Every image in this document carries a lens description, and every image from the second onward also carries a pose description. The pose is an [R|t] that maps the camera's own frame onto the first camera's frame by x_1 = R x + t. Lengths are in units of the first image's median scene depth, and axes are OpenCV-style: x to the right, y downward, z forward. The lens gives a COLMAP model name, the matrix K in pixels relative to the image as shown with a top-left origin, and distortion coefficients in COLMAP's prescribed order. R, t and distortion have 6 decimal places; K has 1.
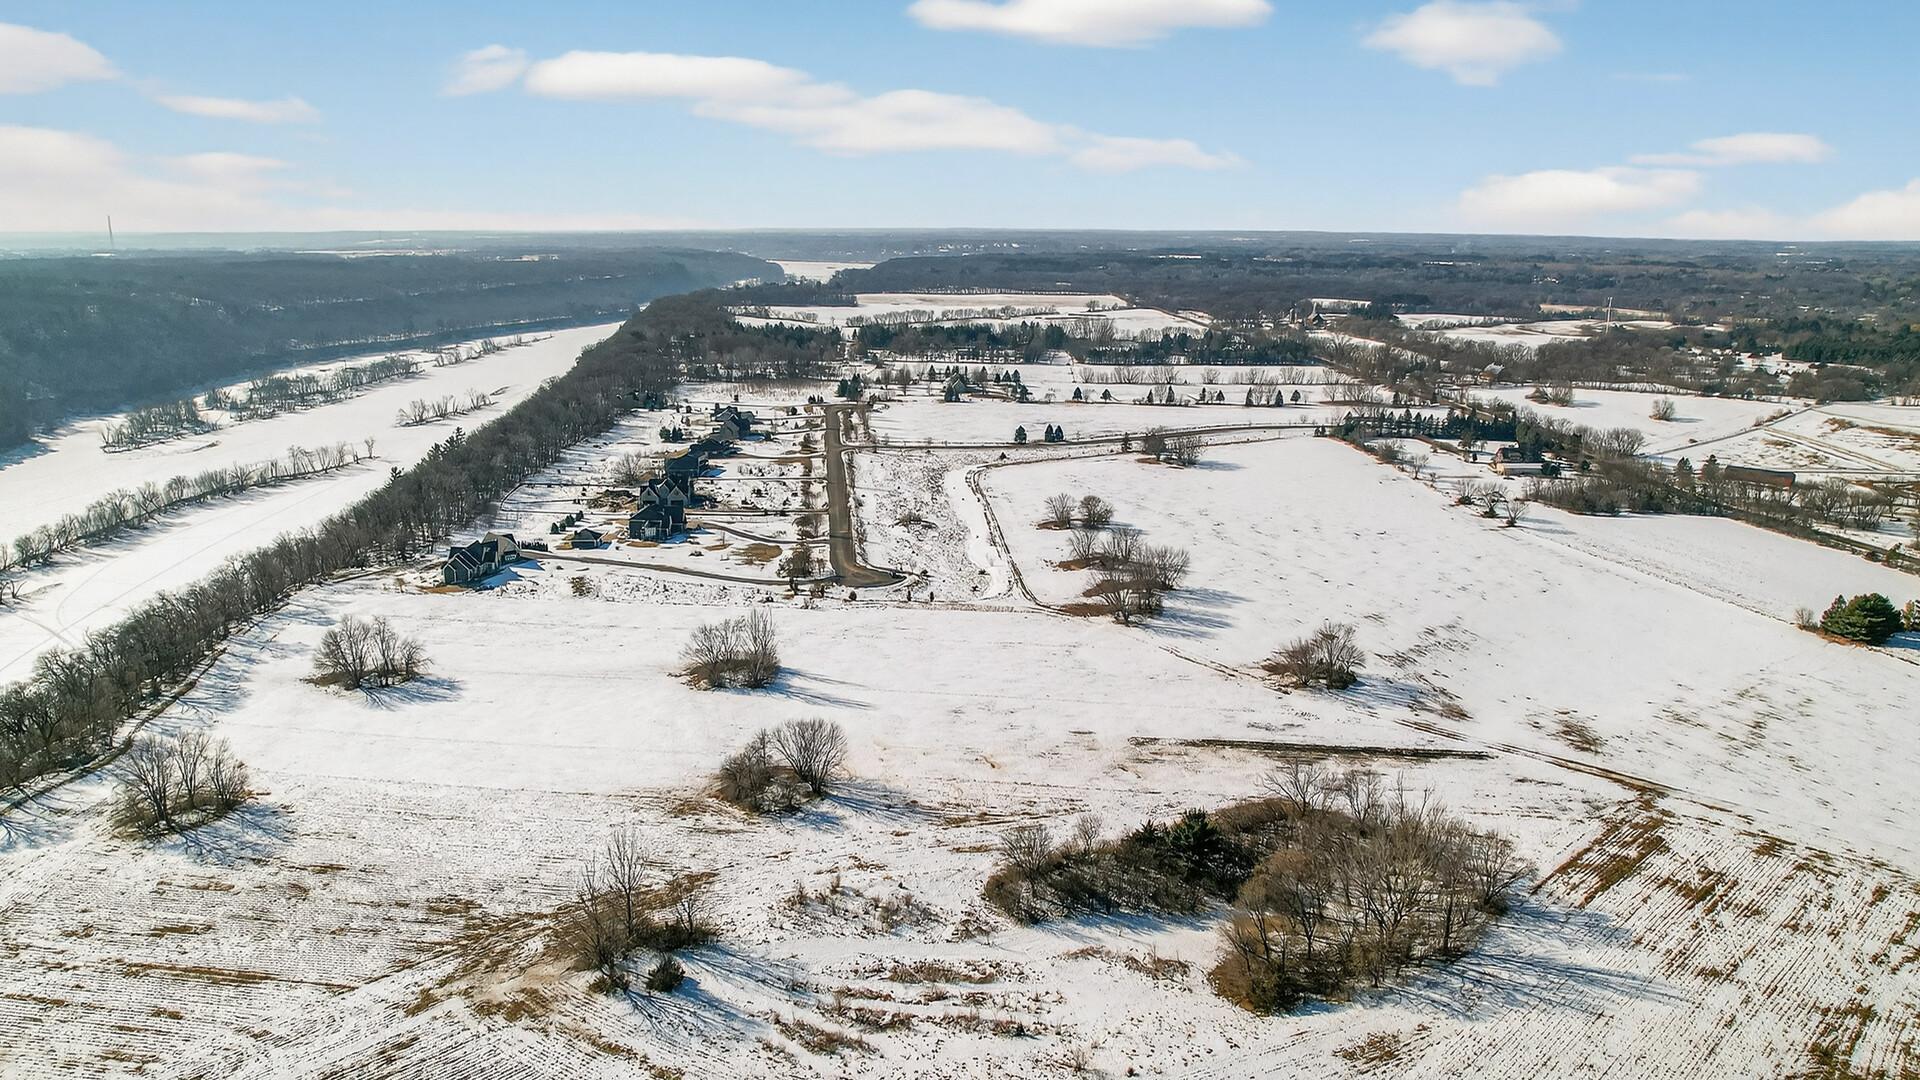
lens RADIAL K [[1202.6, 0, 964.8], [0, 1202.6, 548.7], [0, 0, 1]] dist [-0.086222, 0.064093]
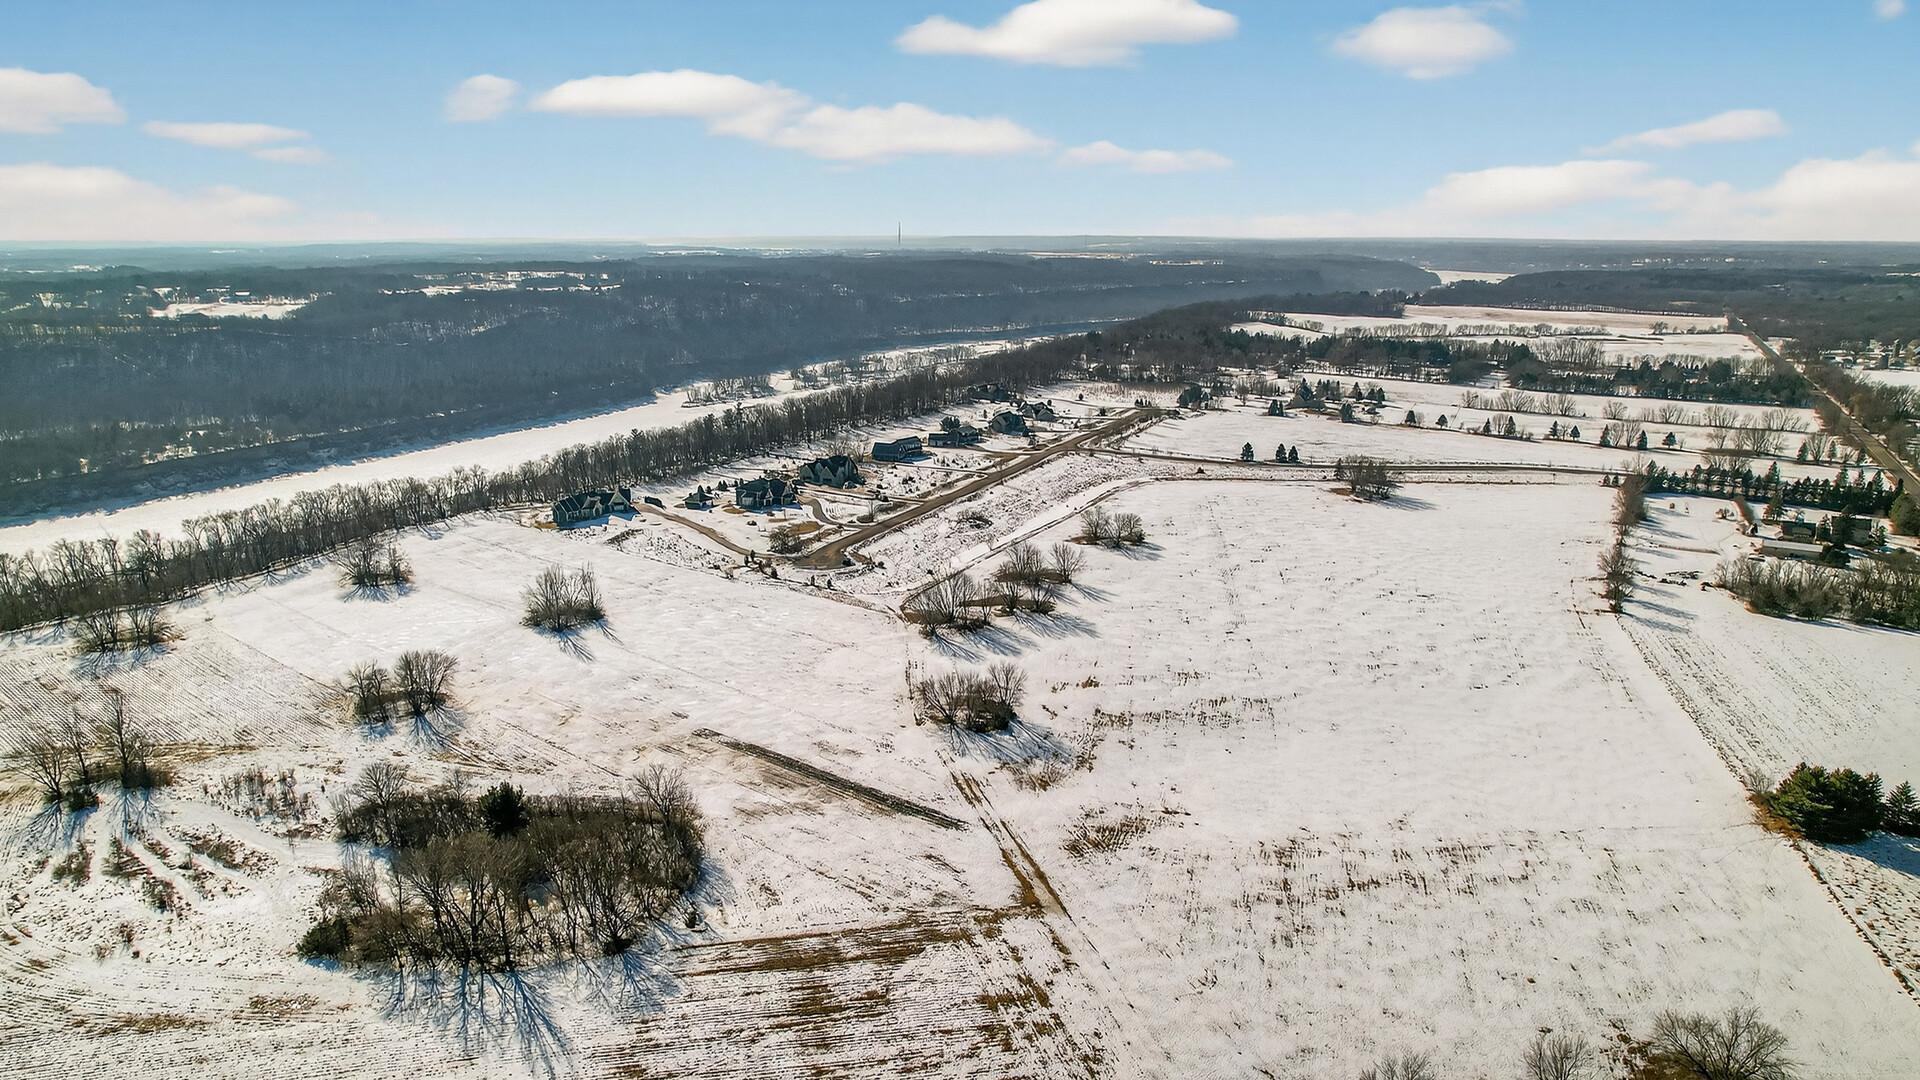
lens RADIAL K [[1202.6, 0, 964.8], [0, 1202.6, 548.7], [0, 0, 1]] dist [-0.086222, 0.064093]
pose [[0.870473, 0.123301, -0.476522, 0.369543], [-0.125558, 0.991712, 0.027250, -0.022218], [0.475932, 0.036111, 0.878740, 0.102229]]
